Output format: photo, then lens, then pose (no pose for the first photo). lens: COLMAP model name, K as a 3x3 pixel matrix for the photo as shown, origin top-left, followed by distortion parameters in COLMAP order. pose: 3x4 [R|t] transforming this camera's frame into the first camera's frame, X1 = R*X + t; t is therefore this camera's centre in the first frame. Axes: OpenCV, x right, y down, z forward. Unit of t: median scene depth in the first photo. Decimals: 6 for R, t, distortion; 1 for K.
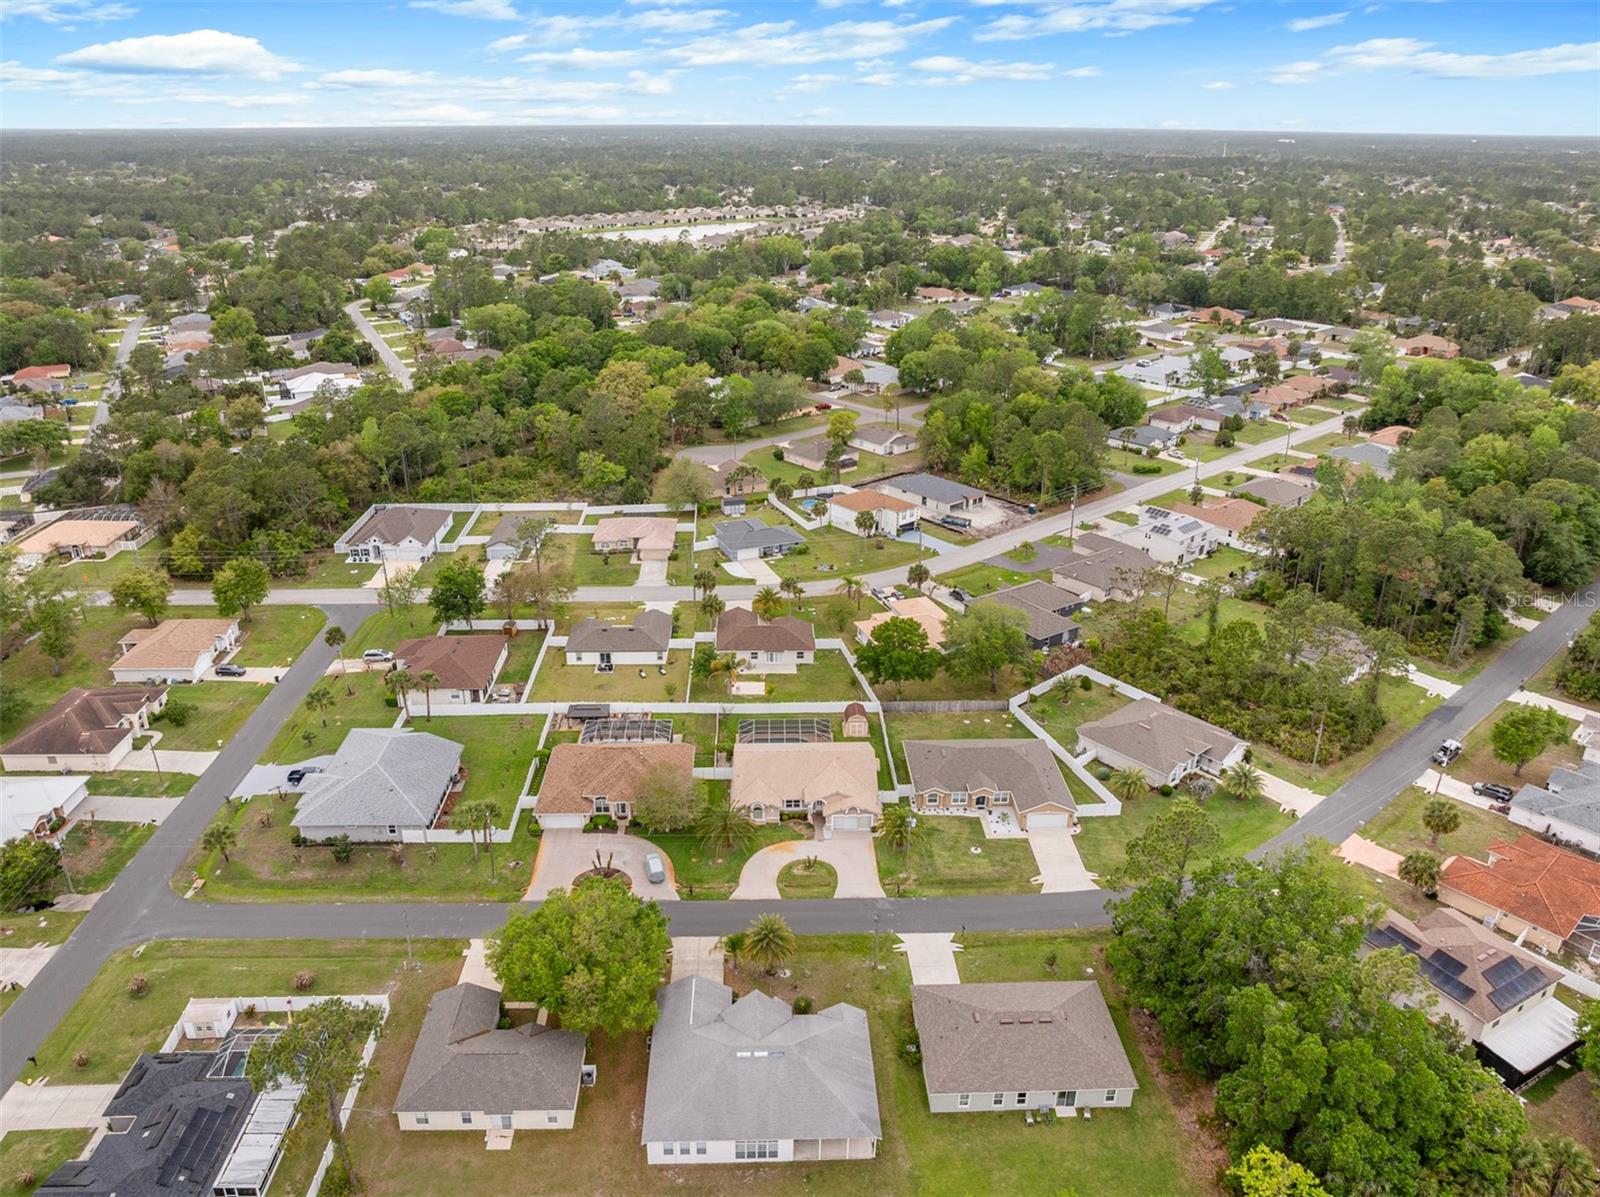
lens RADIAL K [[1120.6, 0, 800.0], [0, 1120.6, 598.5], [0, 0, 1]] dist [-0.034553, -0.002242]
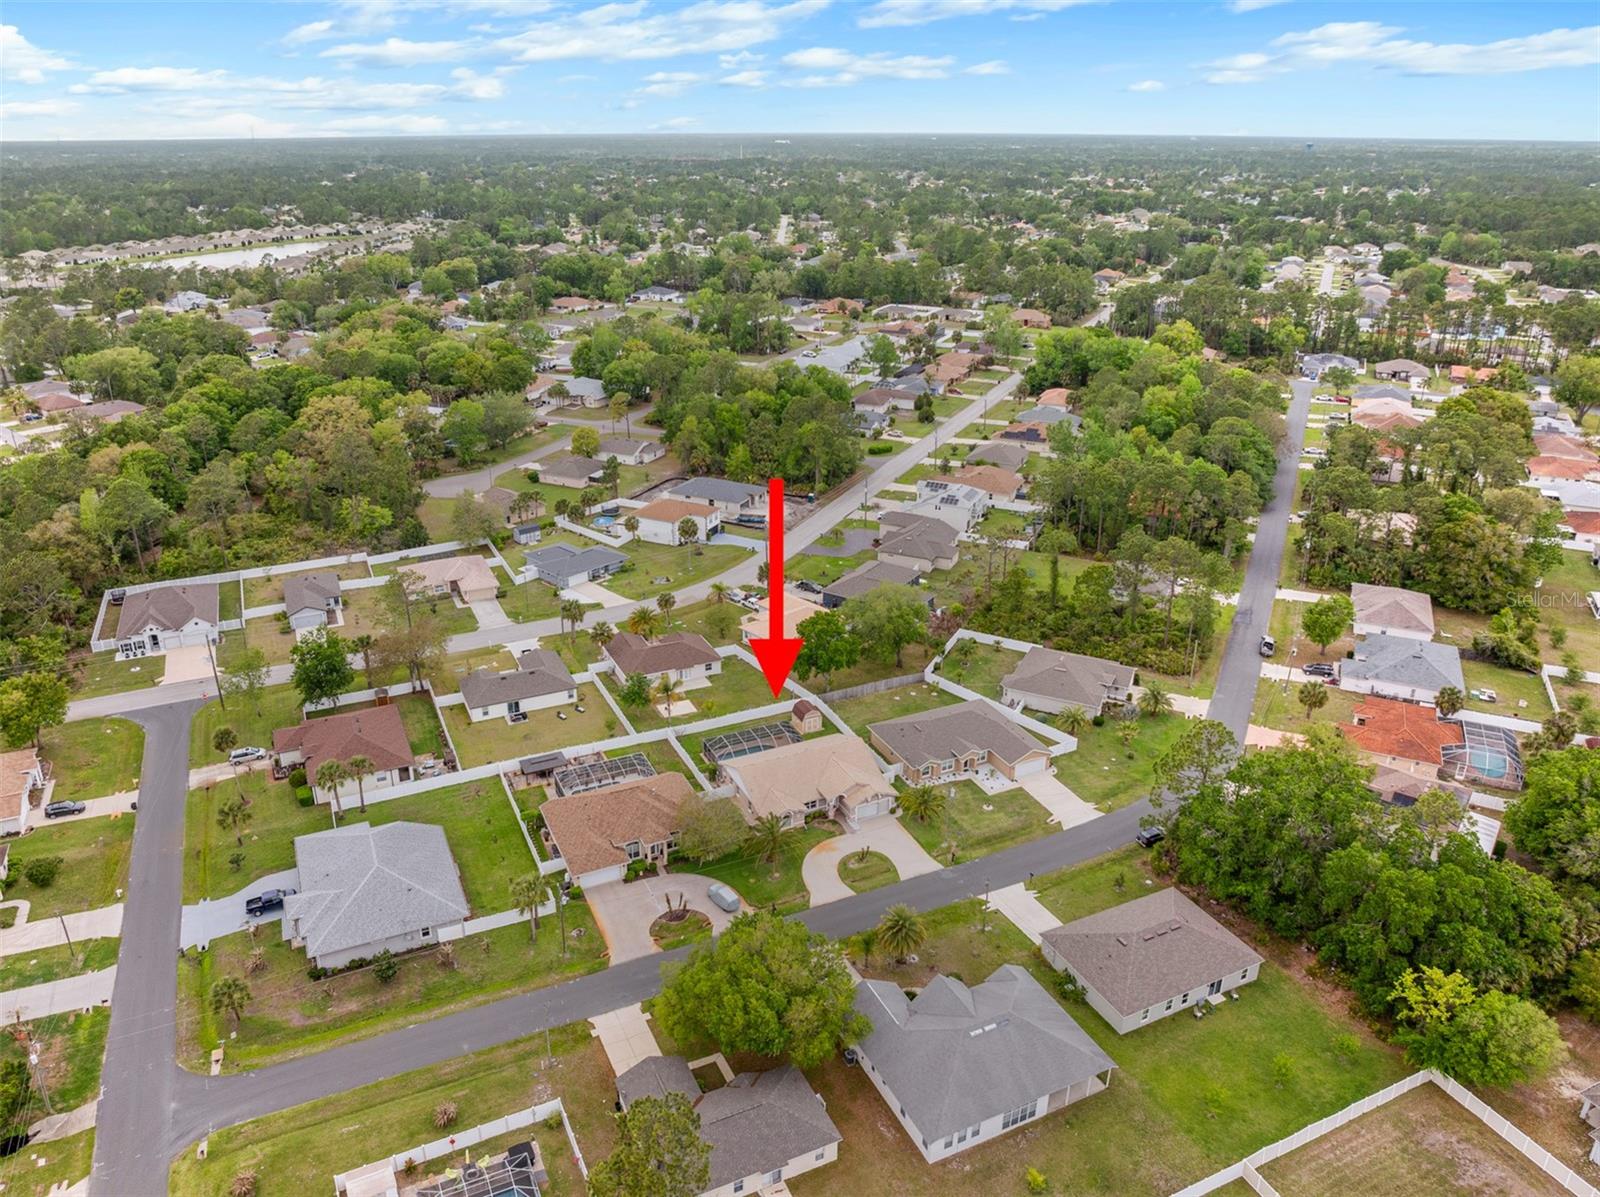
lens RADIAL K [[1100.3, 0, 794.3], [0, 1100.3, 629.6], [0, 0, 1]] dist [-0.035528, -0.001510]
pose [[0.919271, -0.167306, 0.356300, -0.278974], [0.158263, 0.985886, 0.054612, -0.024083], [-0.360408, 0.006186, 0.932774, 0.060072]]
